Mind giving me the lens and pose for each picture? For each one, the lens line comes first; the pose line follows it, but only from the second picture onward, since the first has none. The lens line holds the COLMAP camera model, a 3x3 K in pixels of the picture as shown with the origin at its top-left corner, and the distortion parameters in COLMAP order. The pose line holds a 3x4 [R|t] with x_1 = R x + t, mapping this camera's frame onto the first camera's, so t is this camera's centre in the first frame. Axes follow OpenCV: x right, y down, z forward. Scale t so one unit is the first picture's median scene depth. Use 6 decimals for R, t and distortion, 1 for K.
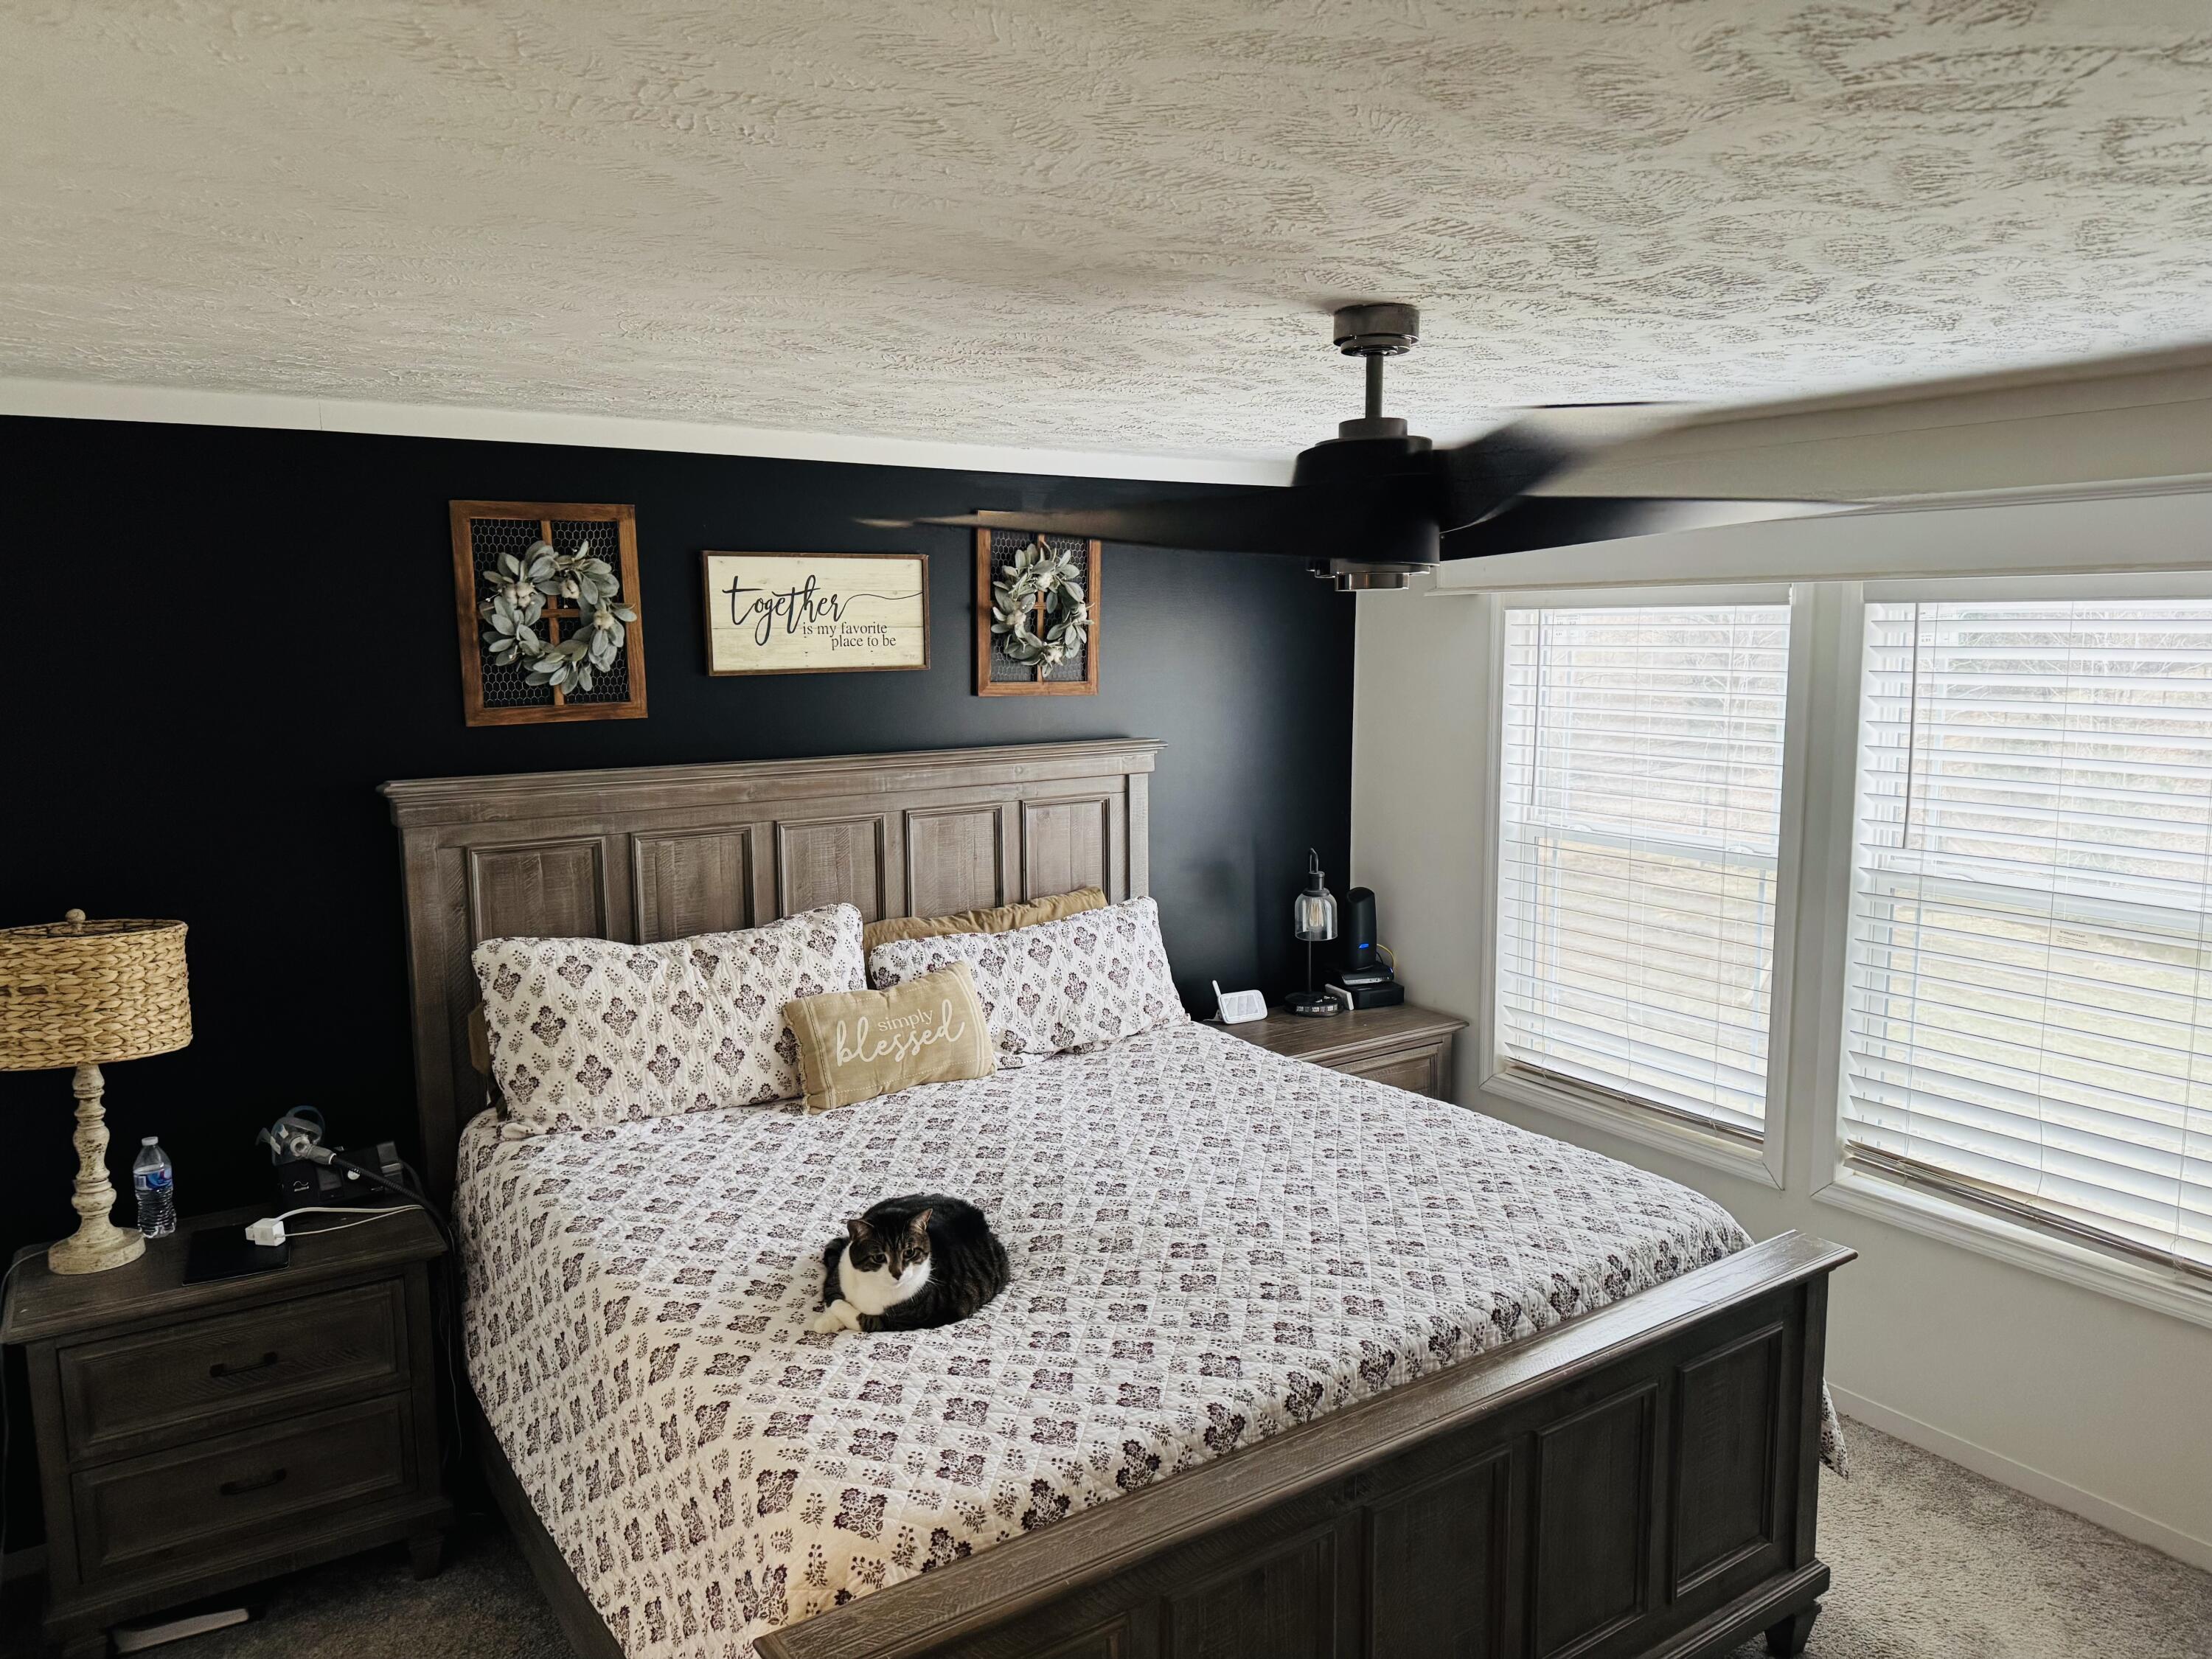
lens RADIAL K [[1534.7, 0, 1162.7], [0, 1534.7, 831.1], [0, 0, 1]] dist [0.072593, -0.072843]
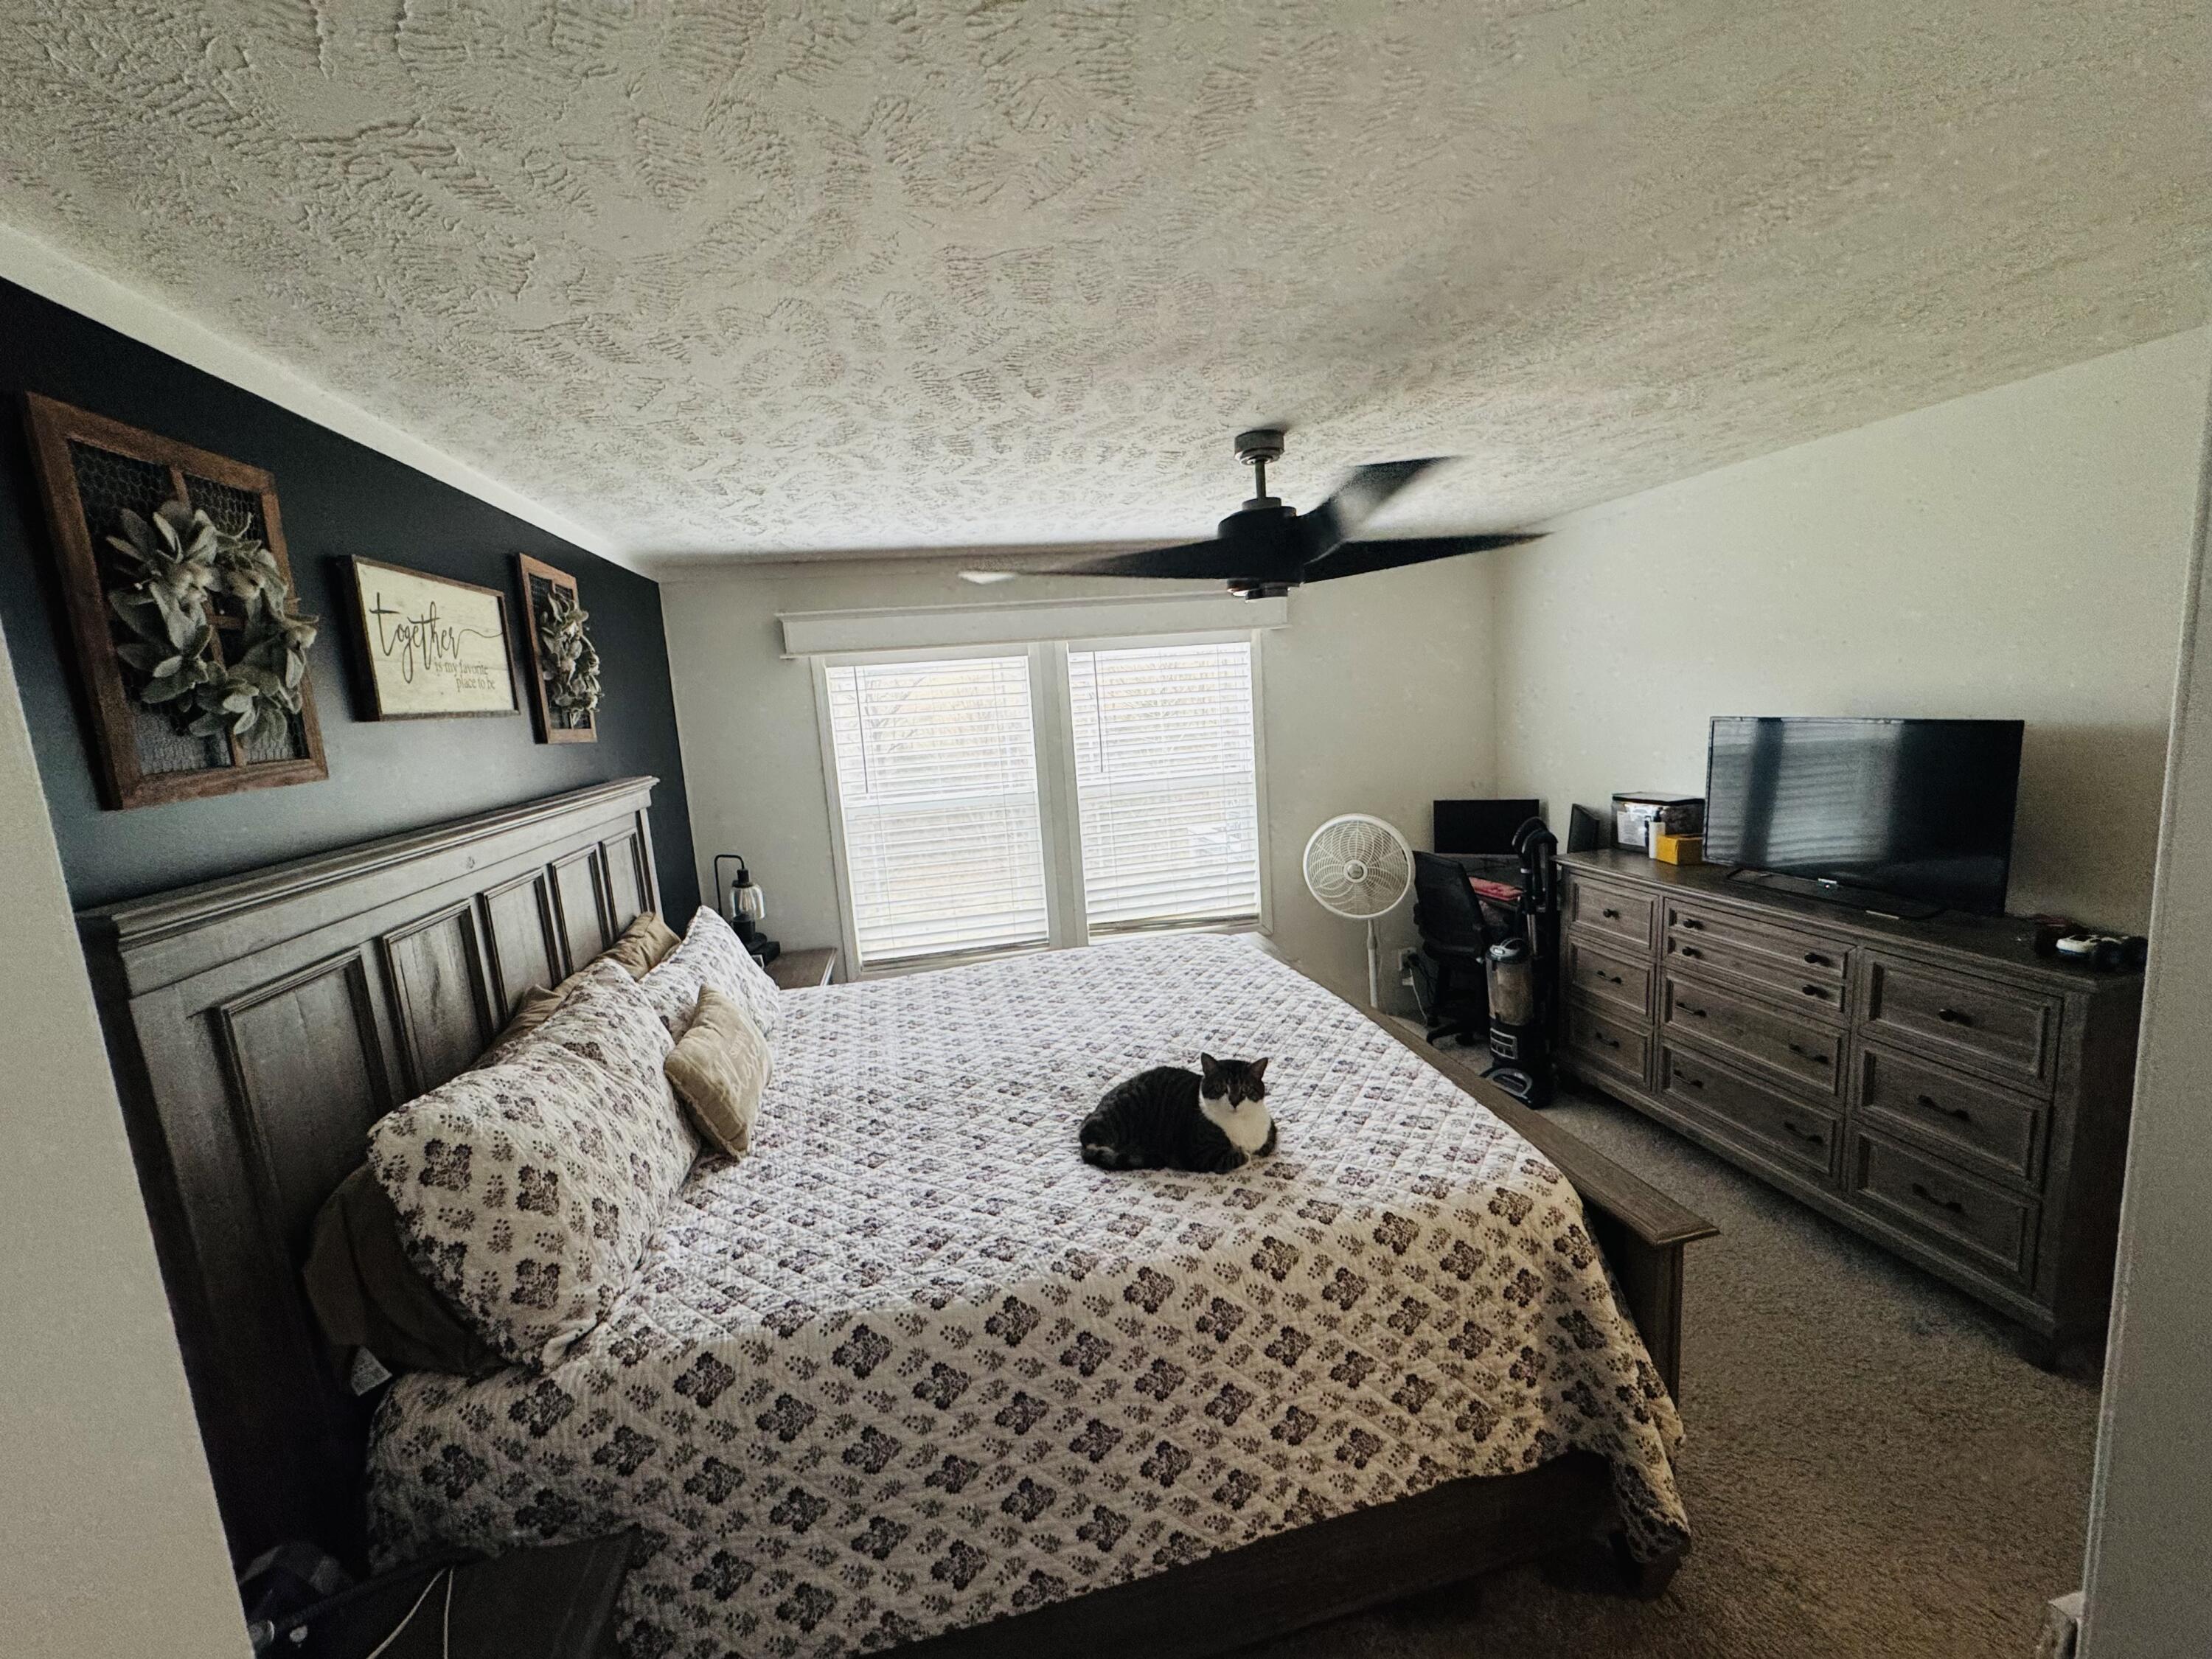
lens RADIAL K [[875.4, 0, 1108.8], [0, 875.4, 829.8], [0, 0, 1]] dist [0.003431, 0.000542]
pose [[0.399192, -0.165978, 0.901719, -0.603271], [0.191439, 0.976890, 0.095064, -0.022711], [-0.896659, 0.134676, 0.421741, 0.553107]]
